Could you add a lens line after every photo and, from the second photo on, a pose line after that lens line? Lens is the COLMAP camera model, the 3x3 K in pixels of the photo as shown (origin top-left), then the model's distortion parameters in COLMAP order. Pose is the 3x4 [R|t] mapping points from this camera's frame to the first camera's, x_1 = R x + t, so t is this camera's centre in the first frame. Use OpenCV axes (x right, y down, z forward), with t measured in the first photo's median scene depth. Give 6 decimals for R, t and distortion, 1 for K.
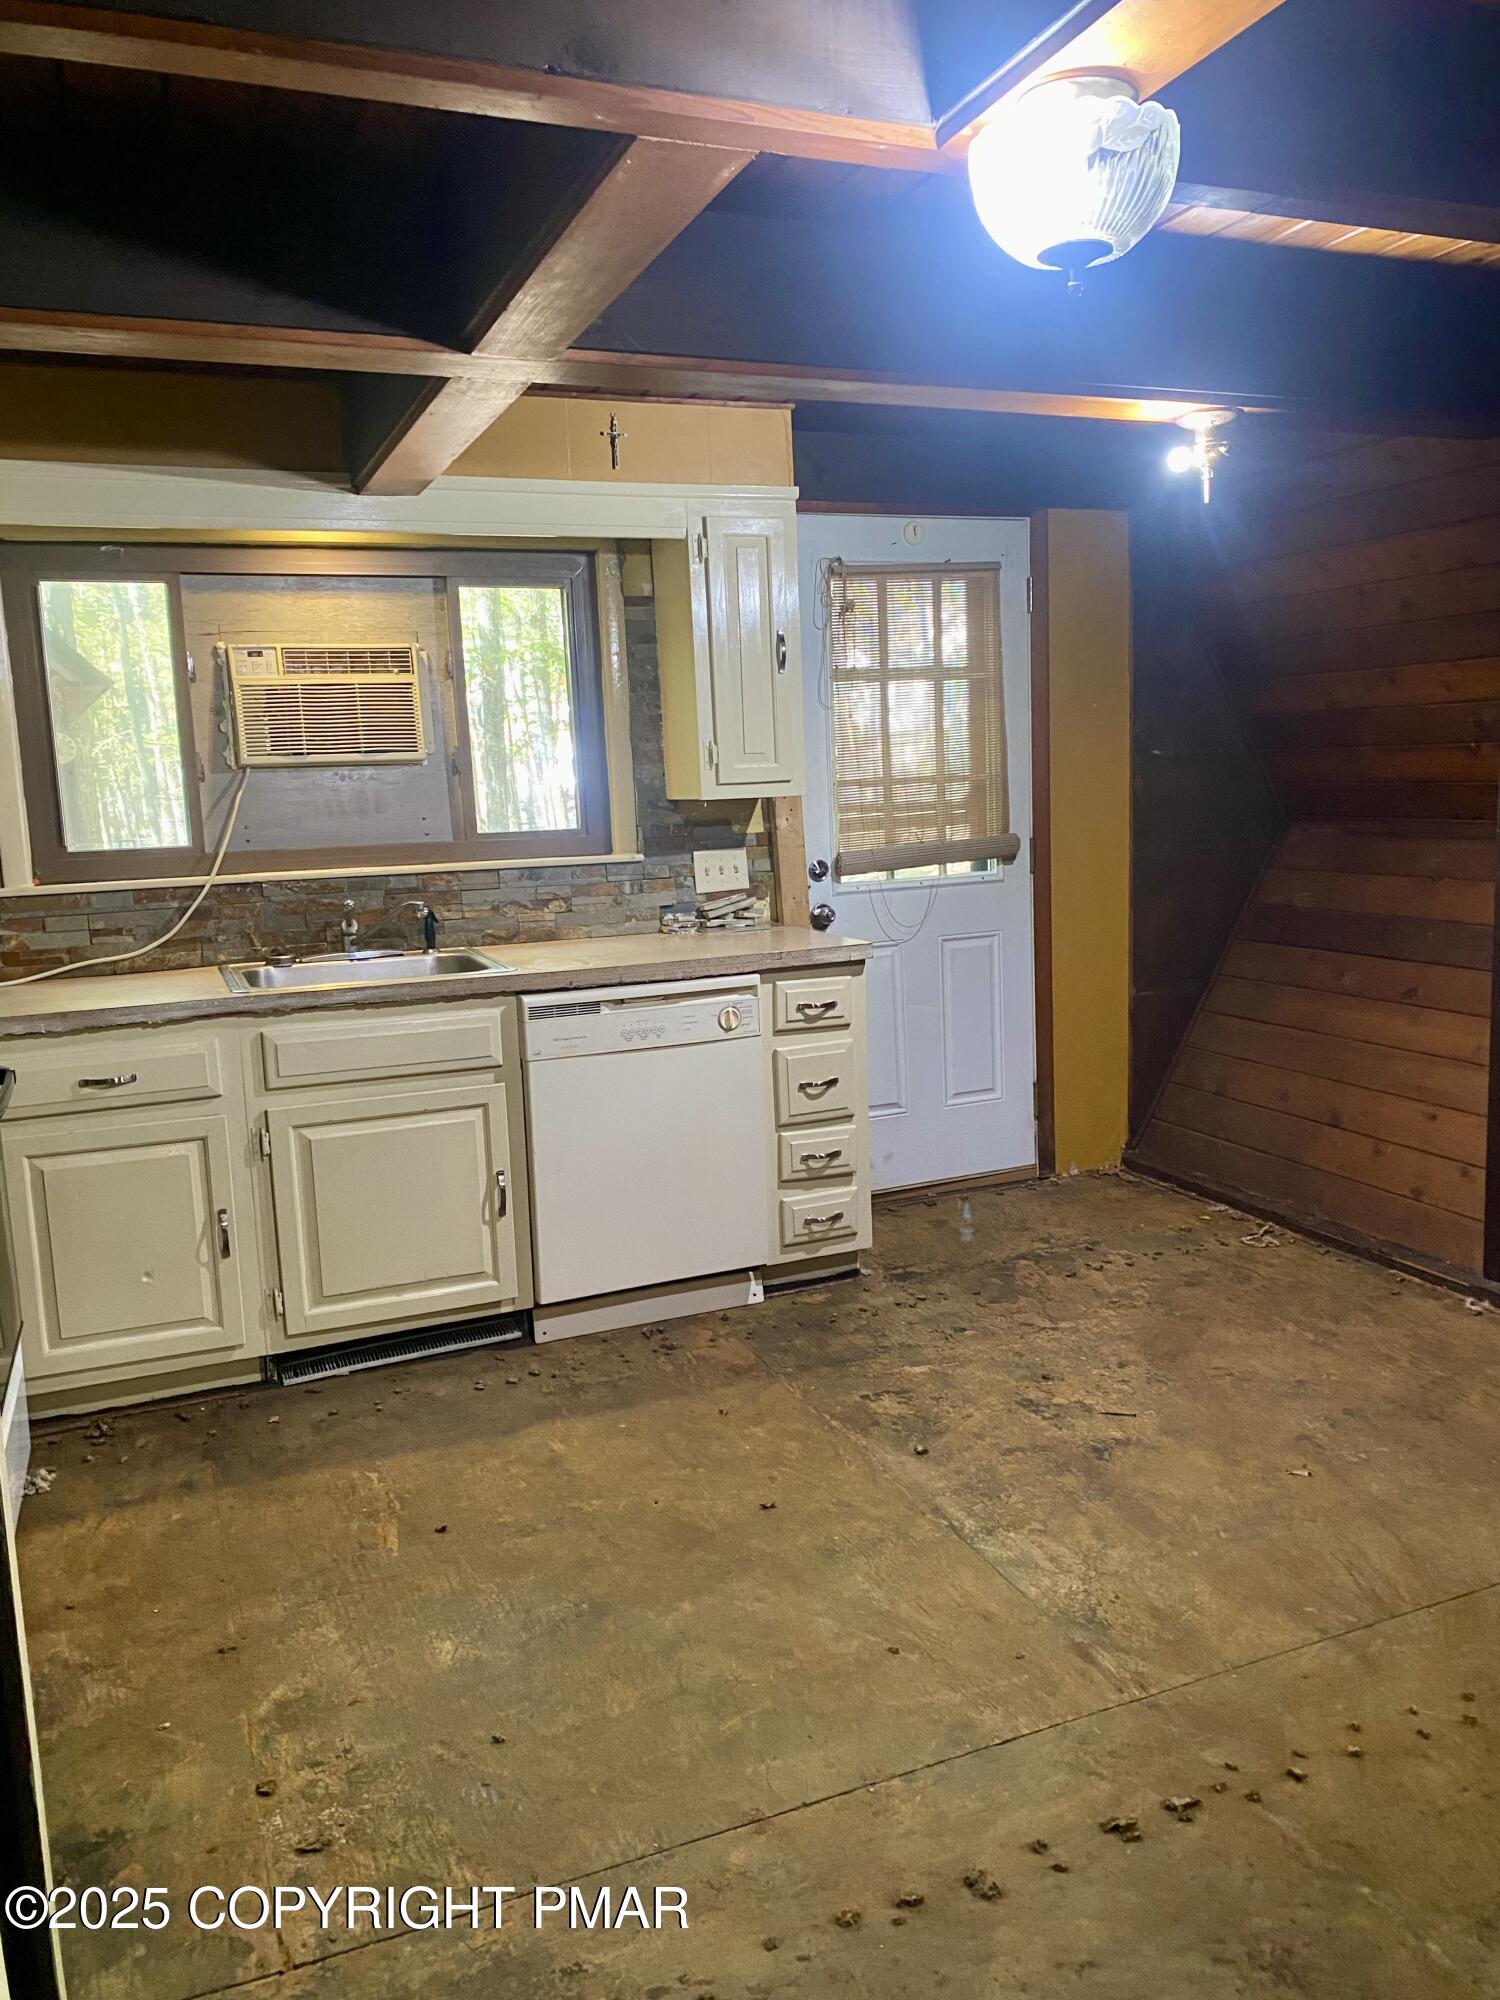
lens RADIAL K [[1526.2, 0, 730.5], [0, 1526.2, 986.3], [0, 0, 1]] dist [0.065676, -0.080232]
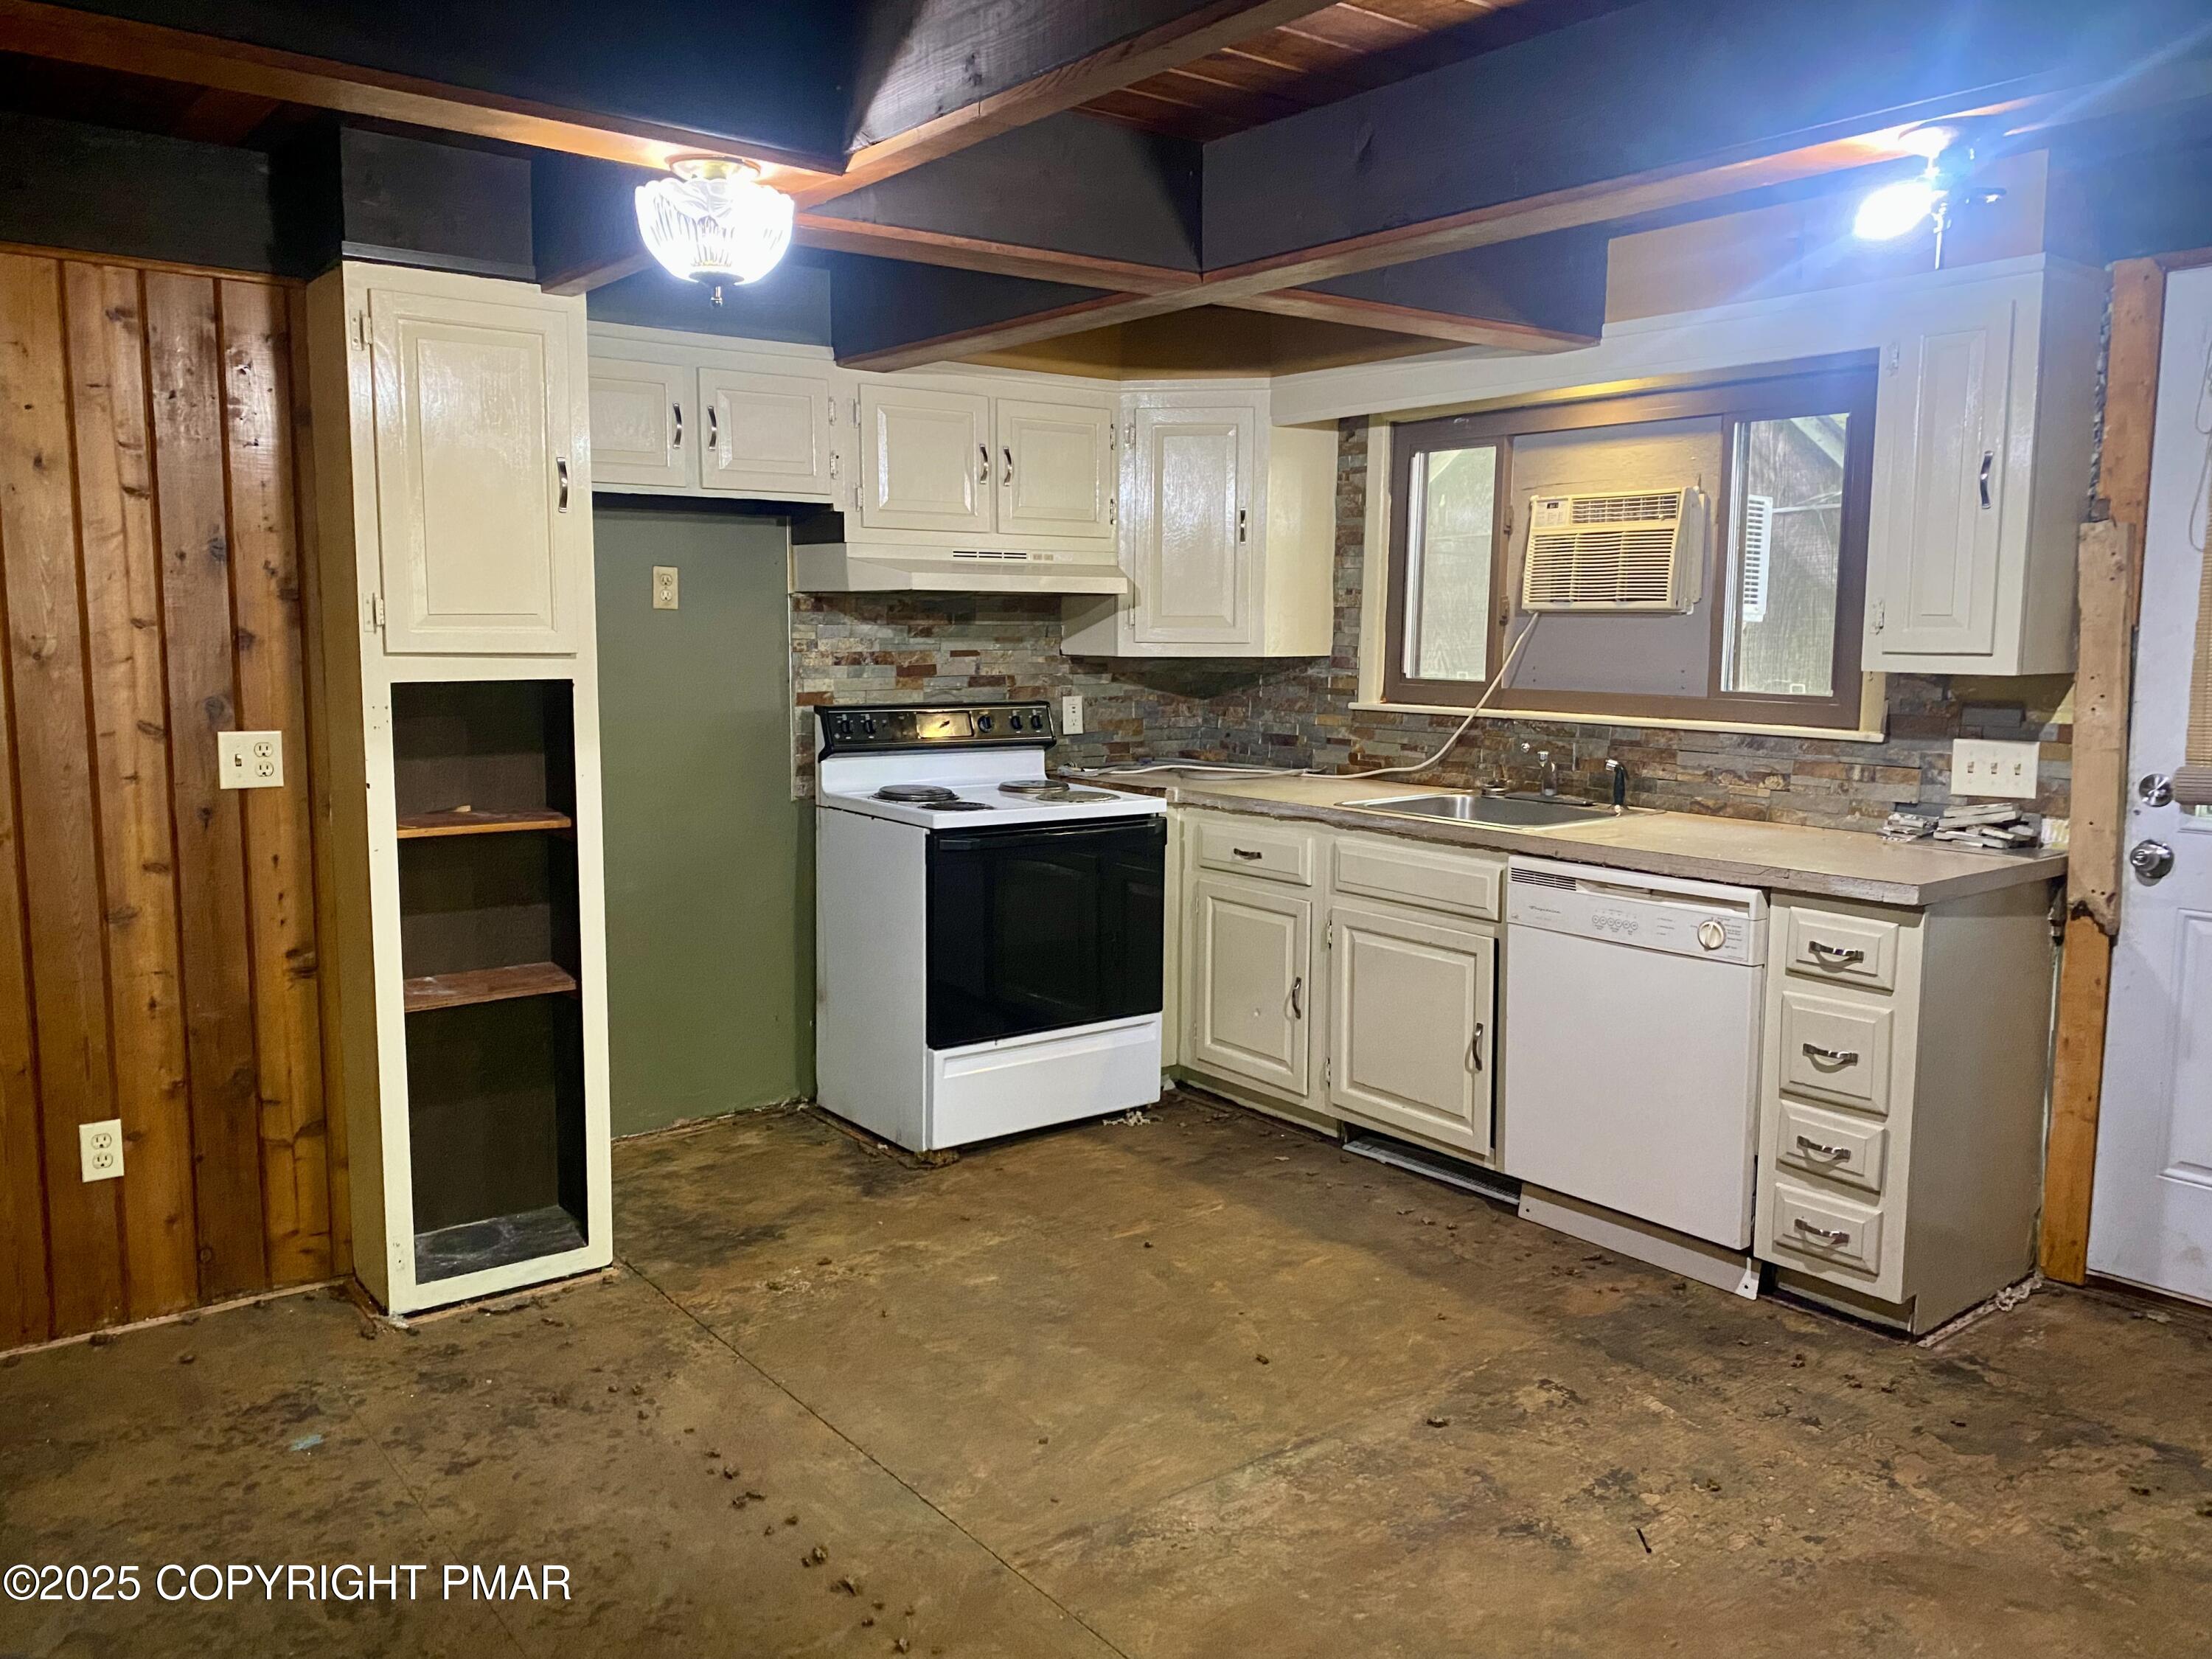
lens RADIAL K [[1688.0, 0, 1106.8], [0, 1688.0, 801.5], [0, 0, 1]] dist [0.065676, -0.080232]
pose [[0.259561, 0.145859, -0.954648, 0.816965], [-0.145779, 0.983119, 0.110572, -0.108408], [0.954661, 0.110467, 0.276442, 0.440185]]
